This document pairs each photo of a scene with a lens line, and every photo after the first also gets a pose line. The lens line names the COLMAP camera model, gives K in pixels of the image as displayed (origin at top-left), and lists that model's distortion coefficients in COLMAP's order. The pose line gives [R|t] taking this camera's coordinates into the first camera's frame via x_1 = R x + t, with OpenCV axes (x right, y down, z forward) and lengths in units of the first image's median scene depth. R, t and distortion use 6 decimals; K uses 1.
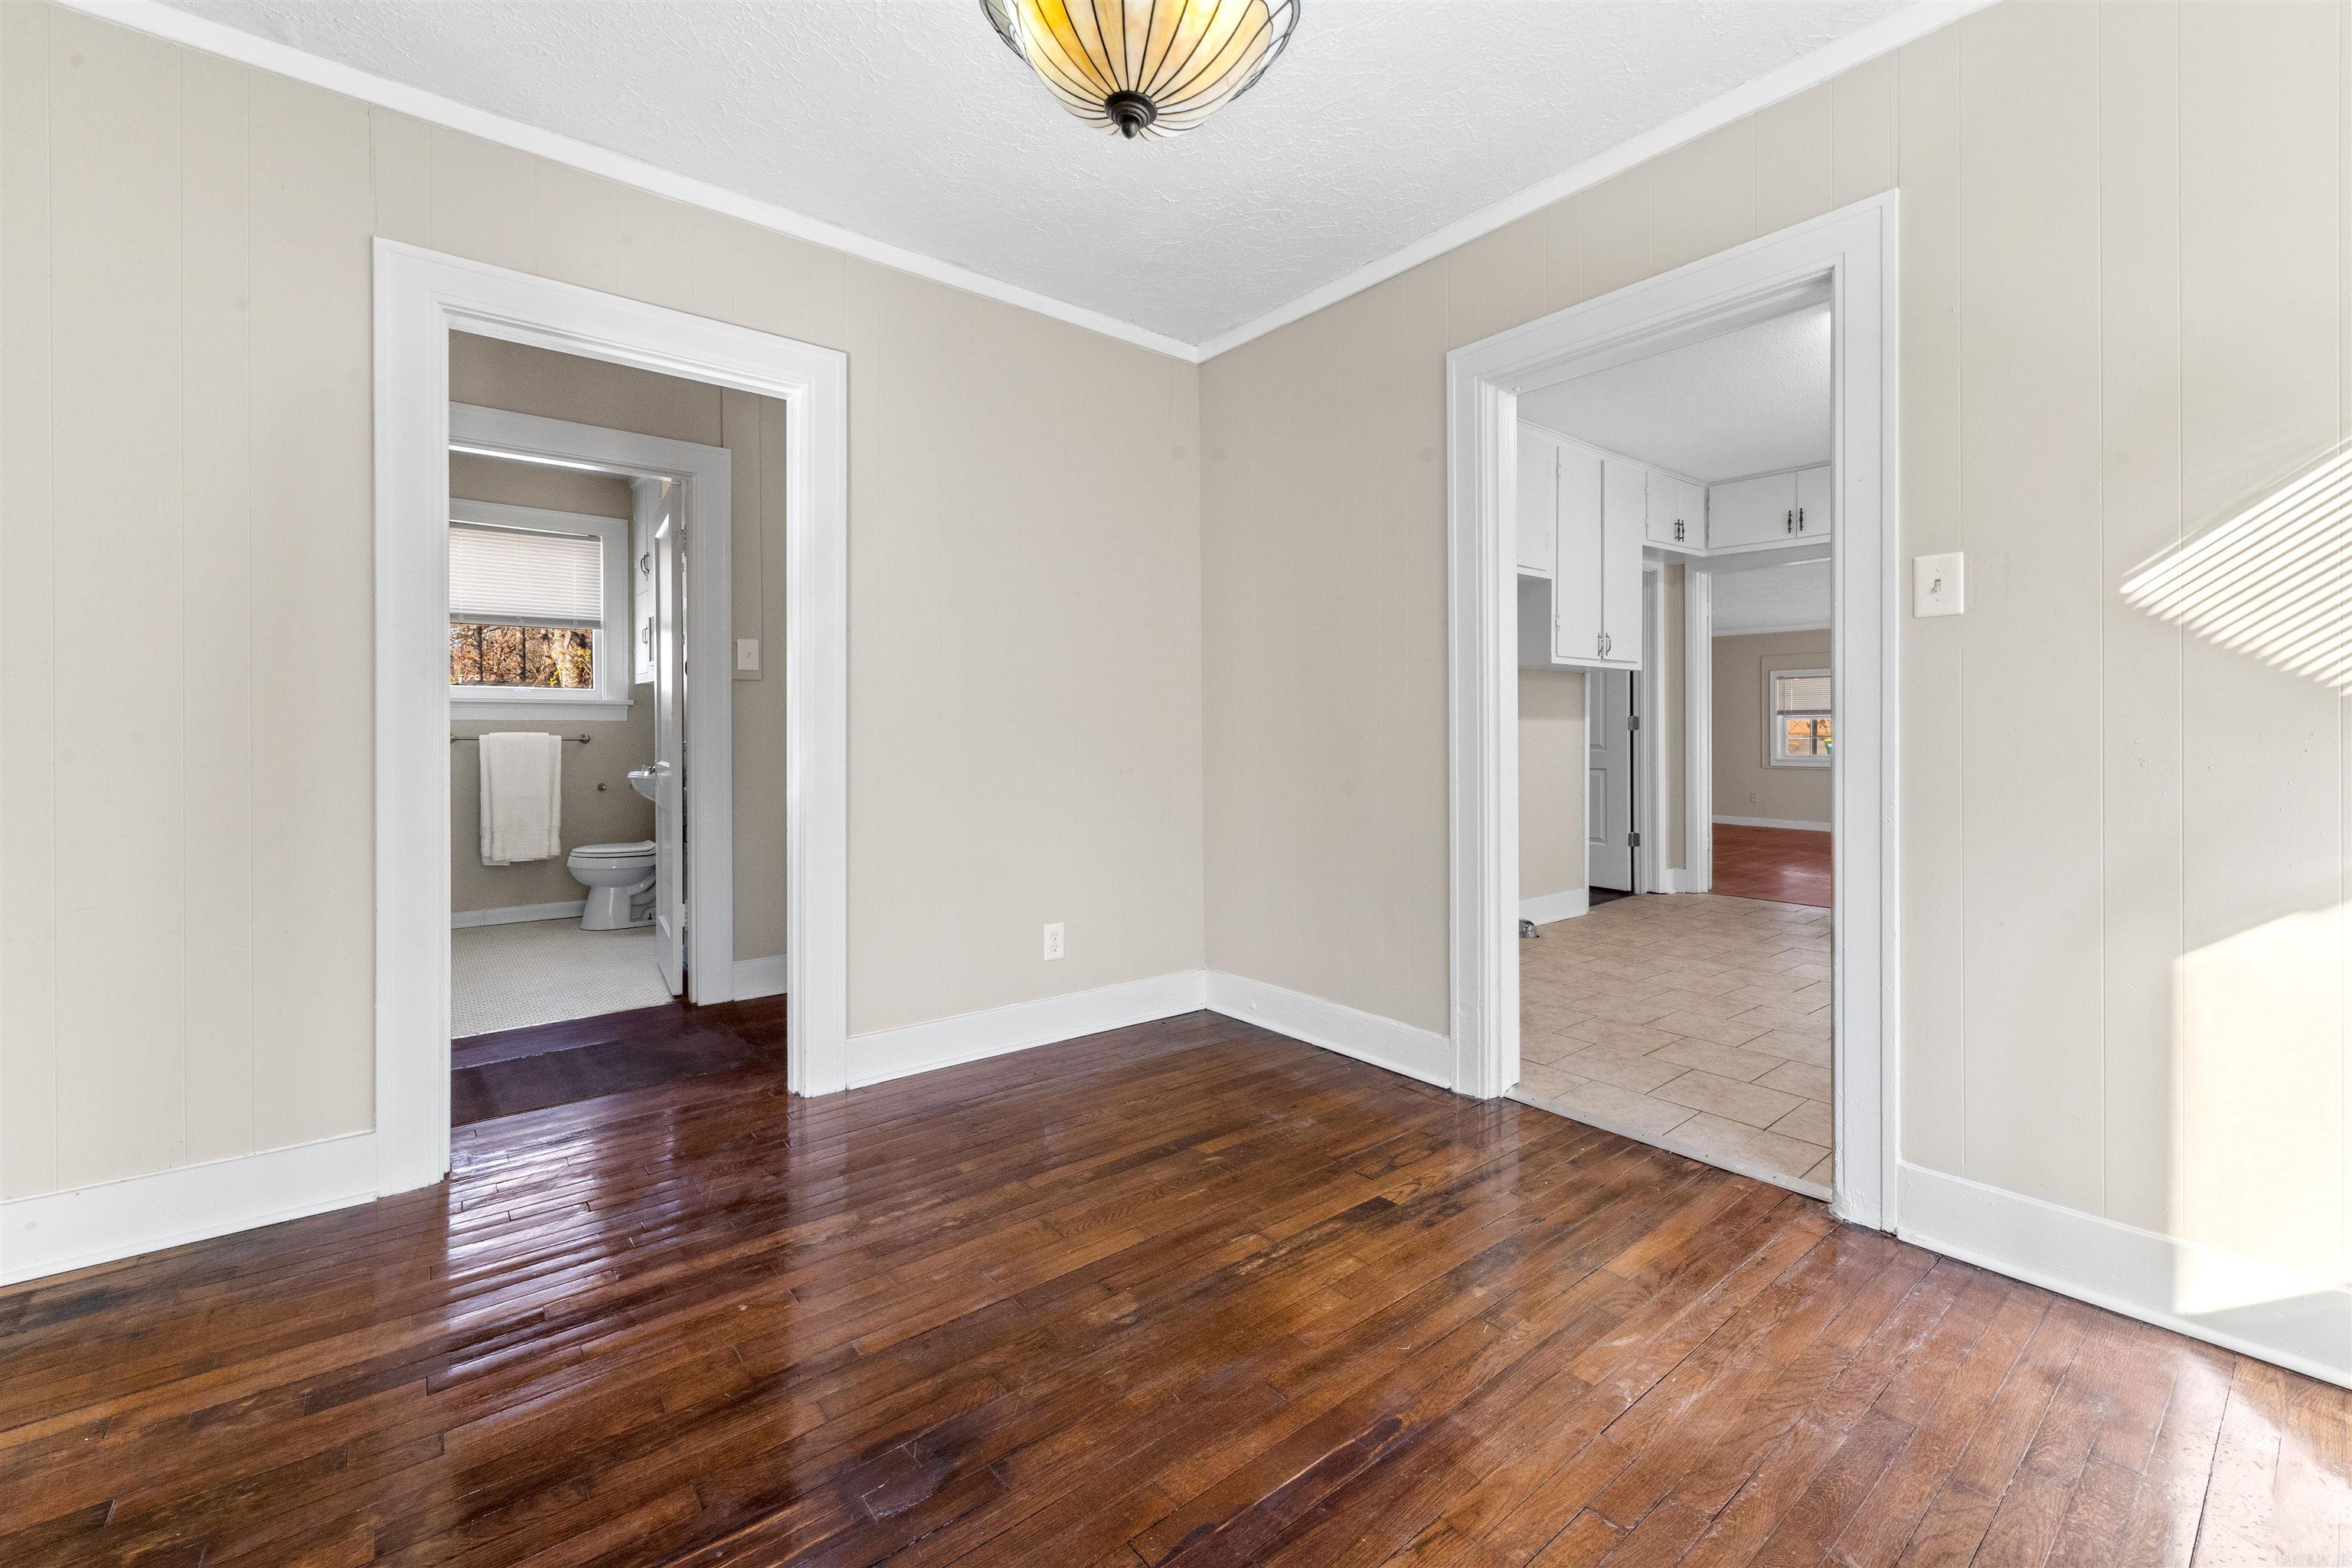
lens RADIAL K [[966.1, 0, 1177.6], [0, 966.1, 735.2], [0, 0, 1]] dist [0.001092, -0.001219]
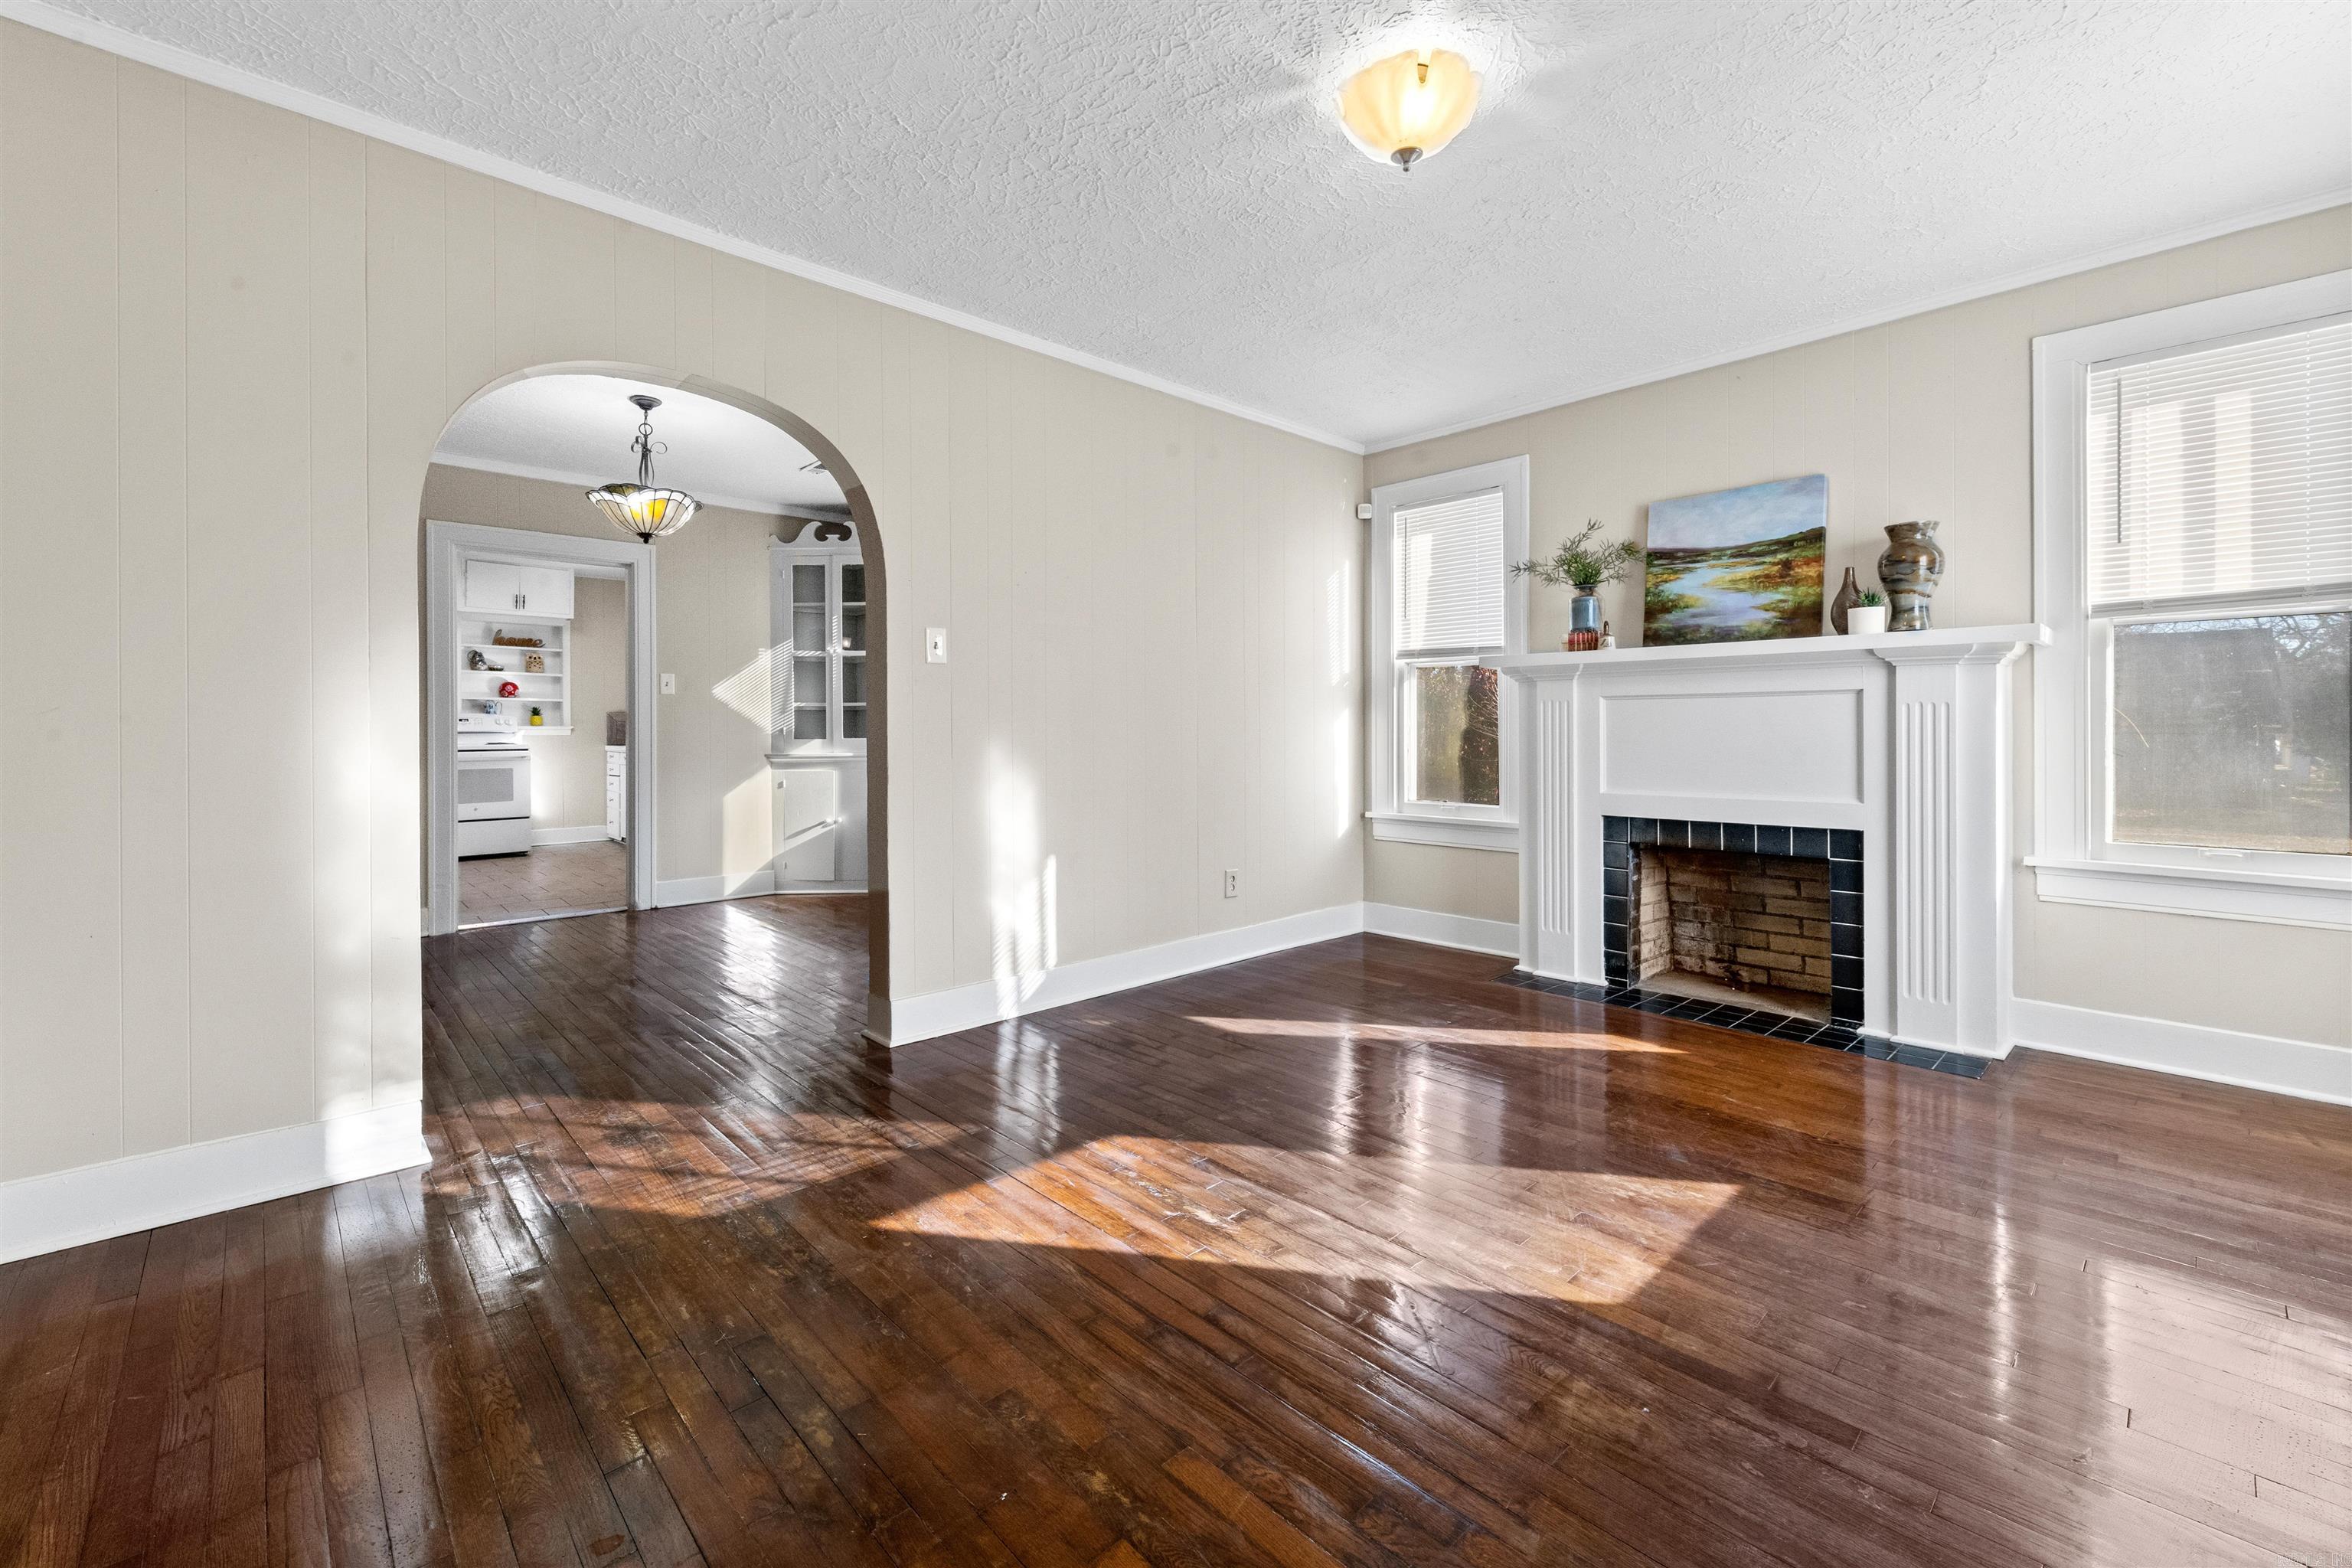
lens RADIAL K [[966.1, 0, 1177.6], [0, 966.1, 735.2], [0, 0, 1]] dist [0.001092, -0.001219]
pose [[-0.087936, -0.002131, 0.996124, -1.959761], [0.004866, 0.999985, 0.002569, 0.002433], [-0.996114, 0.005073, -0.087924, -0.259164]]
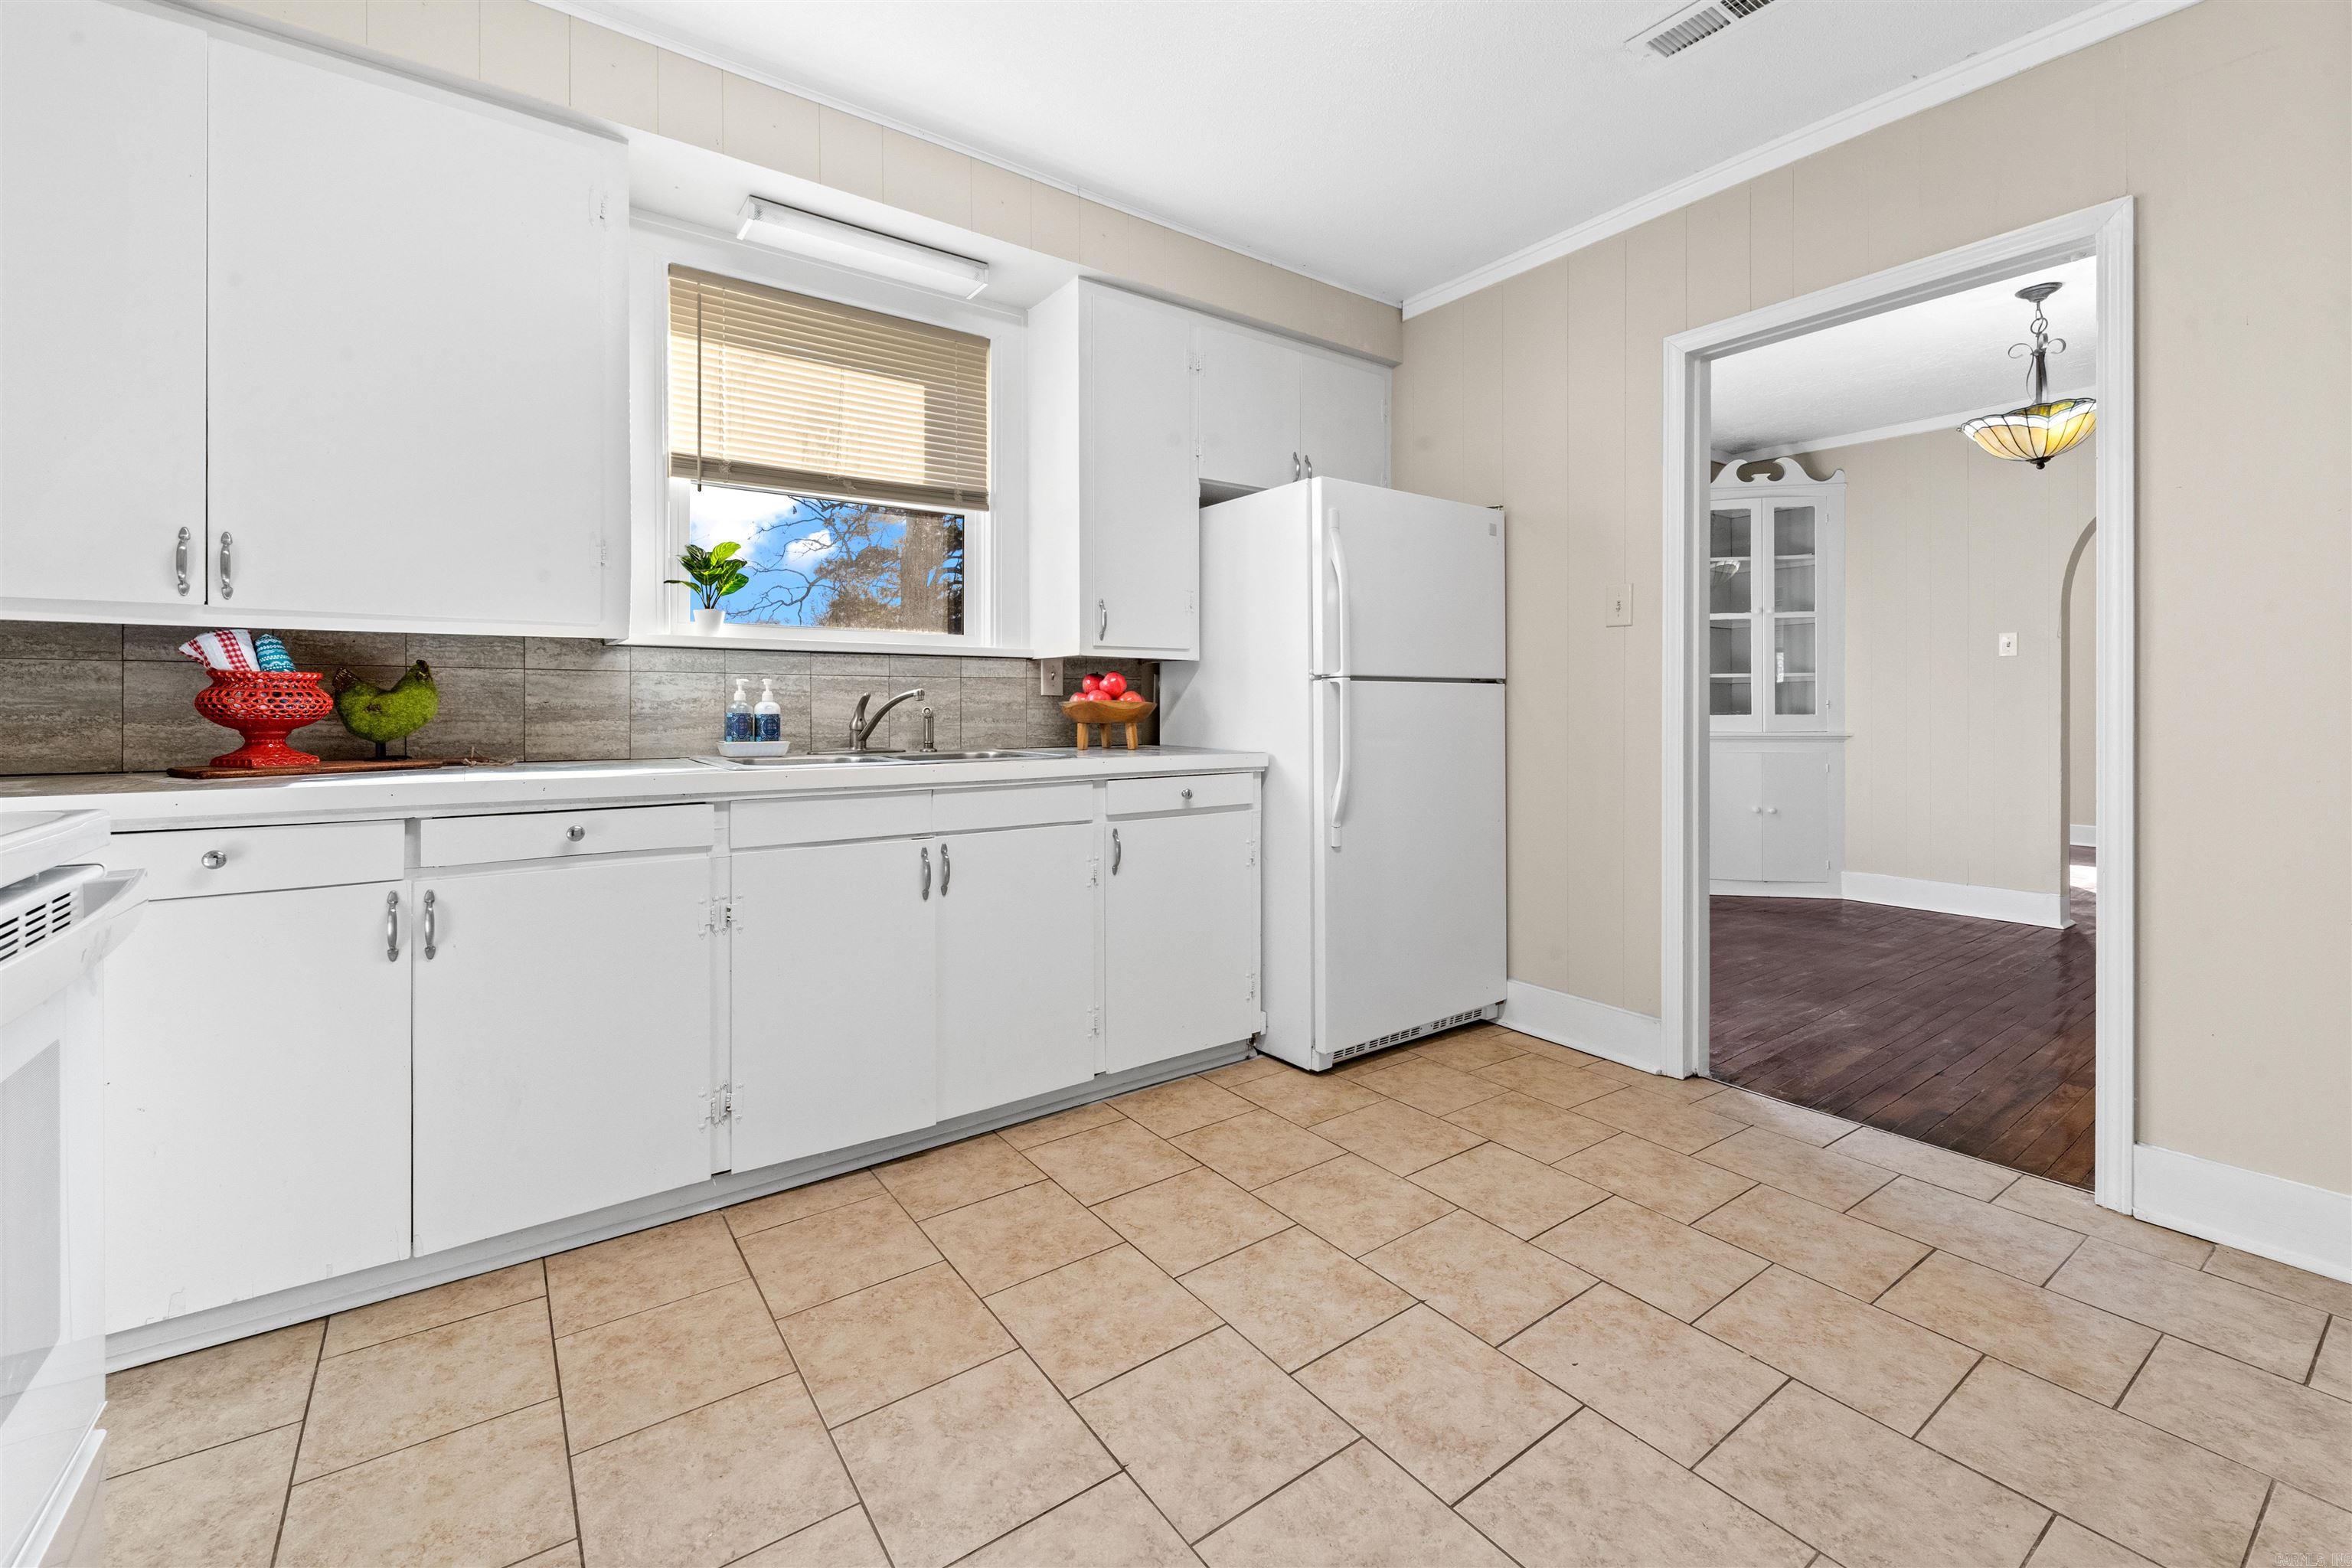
lens RADIAL K [[975.8, 0, 1177.6], [0, 975.8, 705.8], [0, 0, 1]] dist [-0.001094, -0.000492]
pose [[-0.998938, 0.002758, 0.045987, 1.216894], [0.002821, 0.999995, 0.001311, -0.012023], [-0.045983, 0.001439, -0.998941, 2.142384]]
